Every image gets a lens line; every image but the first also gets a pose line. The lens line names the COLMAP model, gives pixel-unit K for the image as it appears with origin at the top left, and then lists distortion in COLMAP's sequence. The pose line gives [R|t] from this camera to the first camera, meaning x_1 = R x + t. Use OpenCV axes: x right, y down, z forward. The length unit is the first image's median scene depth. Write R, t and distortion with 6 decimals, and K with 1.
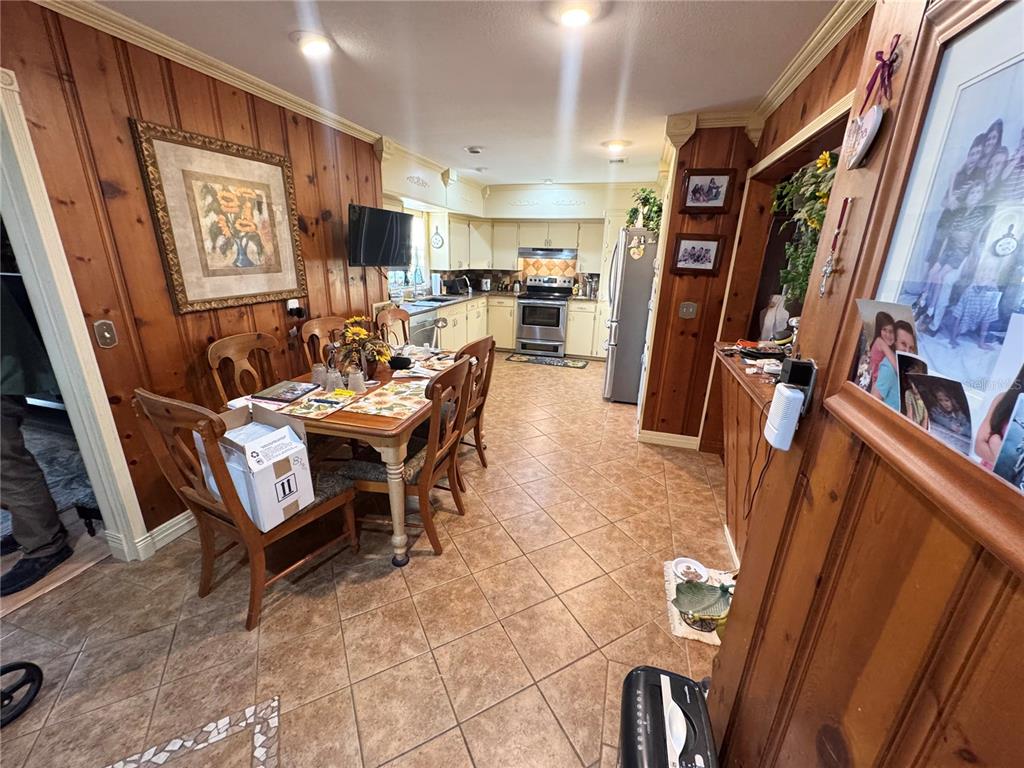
lens RADIAL K [[409.8, 0, 511.1], [0, 409.8, 382.2], [0, 0, 1]] dist [-0.003180, 0.000427]
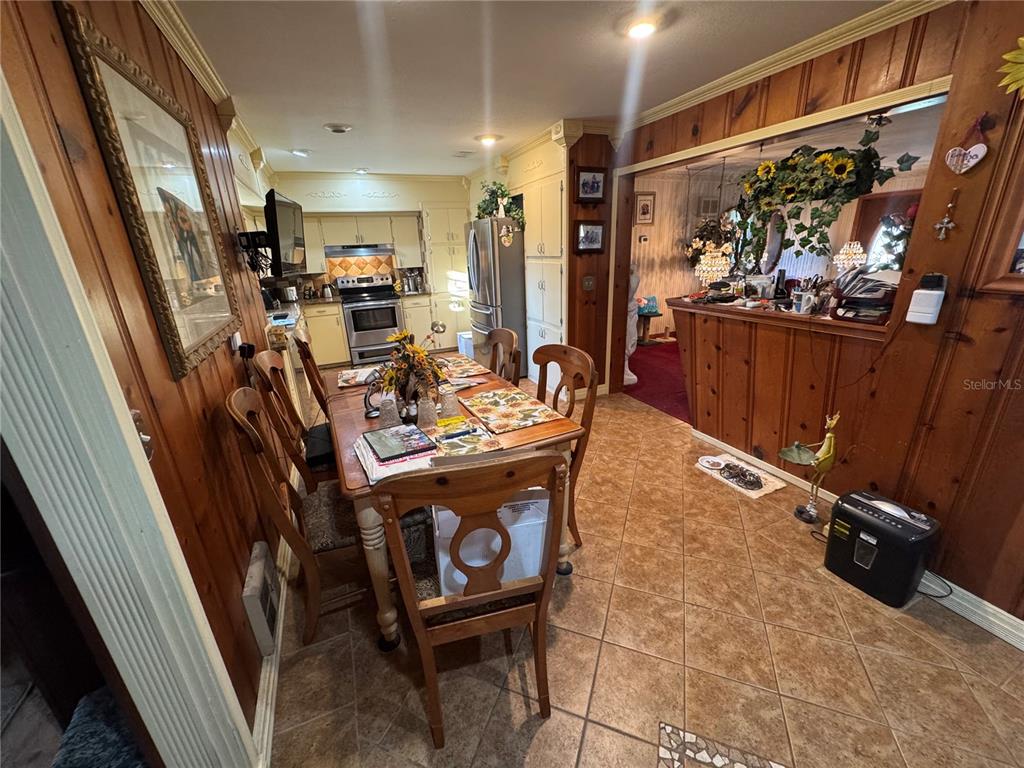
lens RADIAL K [[411.2, 0, 513.7], [0, 411.2, 382.1], [0, 0, 1]] dist [-0.002534, 0.000038]
pose [[0.757302, -0.258785, 0.599603, -0.579309], [0.253815, 0.962588, 0.094877, -0.070365], [-0.601724, 0.080337, 0.794654, 0.198632]]
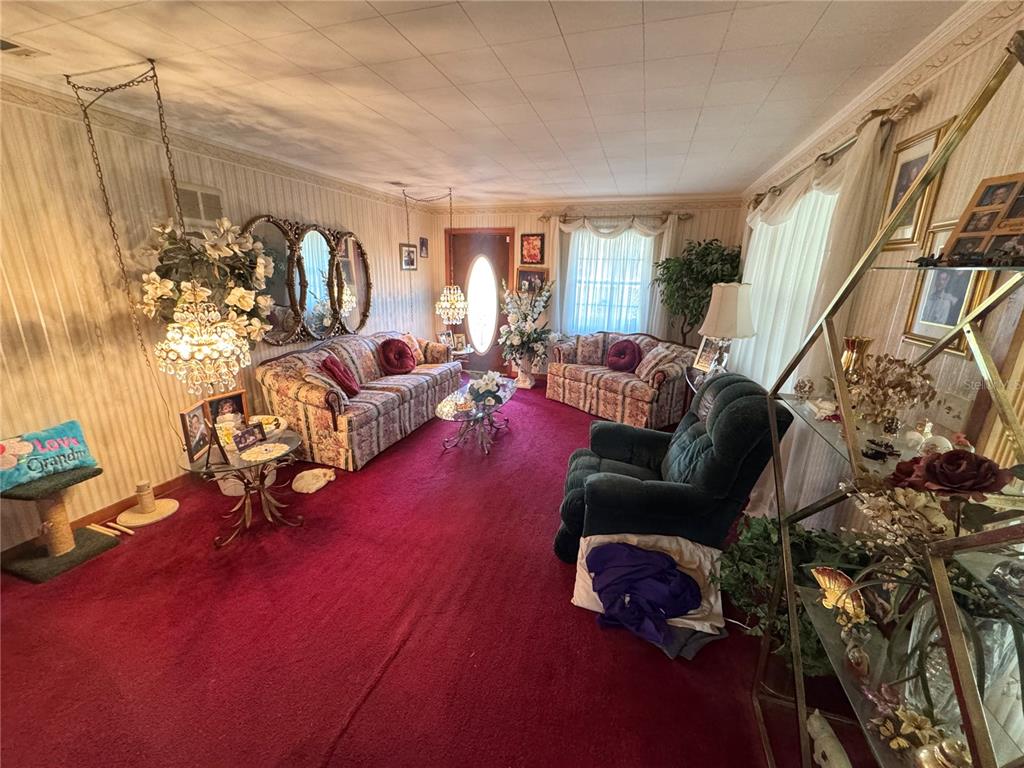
lens RADIAL K [[409.8, 0, 511.1], [0, 409.8, 382.2], [0, 0, 1]] dist [-0.003180, 0.000427]
pose [[0.020708, -0.289021, 0.957099, 0.630139], [0.287243, 0.918663, 0.271199, -0.148794], [-0.957634, 0.269304, 0.102043, 0.504920]]
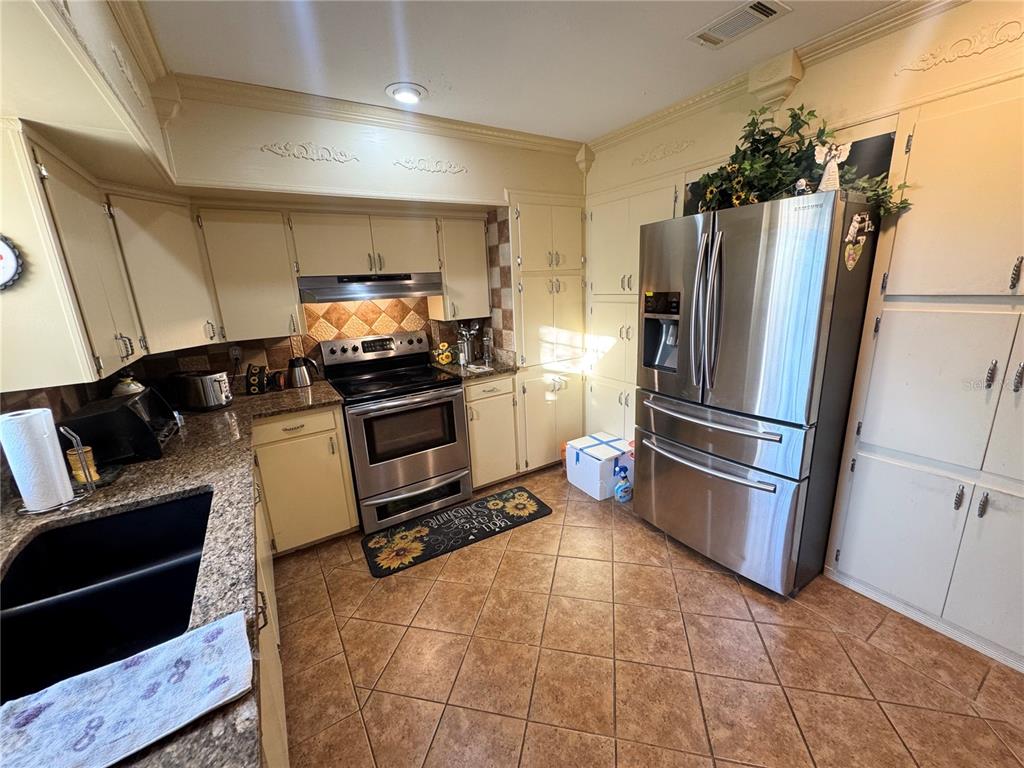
lens RADIAL K [[408.5, 0, 512.0], [0, 408.5, 384.0], [0, 0, 1]] dist [-0.009024, -0.000019]
pose [[0.652732, -0.239741, 0.718655, -0.313680], [0.287274, 0.956089, 0.058026, -0.419883], [-0.701009, 0.168576, 0.692942, 1.302302]]
